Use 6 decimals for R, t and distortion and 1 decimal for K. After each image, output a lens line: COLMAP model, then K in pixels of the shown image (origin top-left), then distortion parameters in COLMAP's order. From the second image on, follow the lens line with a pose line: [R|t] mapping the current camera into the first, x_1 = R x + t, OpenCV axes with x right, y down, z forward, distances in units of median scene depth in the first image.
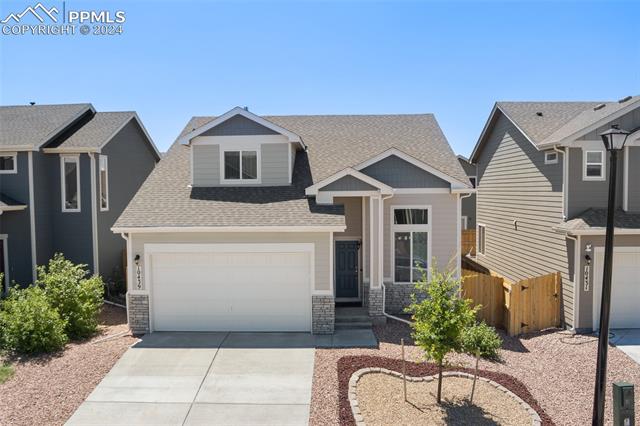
lens RADIAL K [[515.8, 0, 320.0], [0, 515.8, 213.0], [0, 0, 1]] dist [-0.068906, 0.008054]
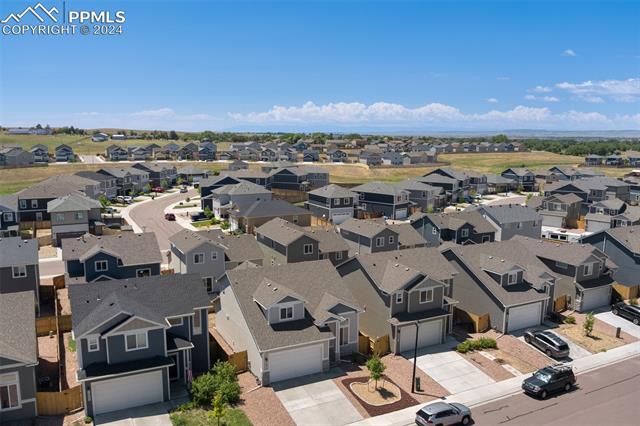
lens RADIAL K [[515.8, 0, 320.0], [0, 515.8, 213.0], [0, 0, 1]] dist [-0.068906, 0.008054]
pose [[0.876779, -0.053997, 0.477852, -1.280404], [0.006561, 0.994927, 0.100389, -0.897961], [-0.480848, -0.084884, 0.872685, -1.364544]]
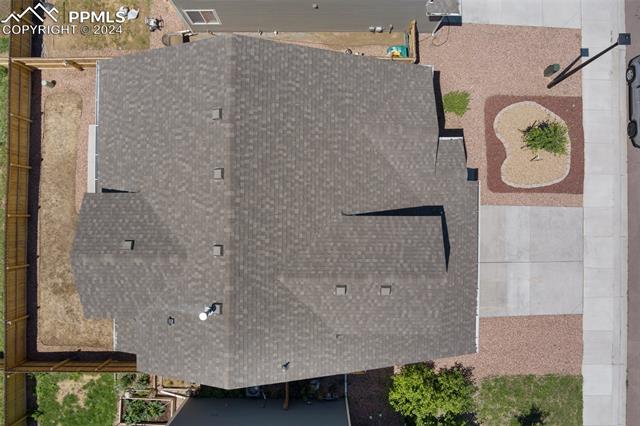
lens RADIAL K [[515.8, 0, 320.0], [0, 515.8, 213.0], [0, 0, 1]] dist [-0.068906, 0.008054]
pose [[-0.021952, -0.999679, 0.012612, -0.038153], [0.030477, 0.011940, 0.999464, -1.222661], [-0.999294, 0.022325, 0.030205, 1.250906]]
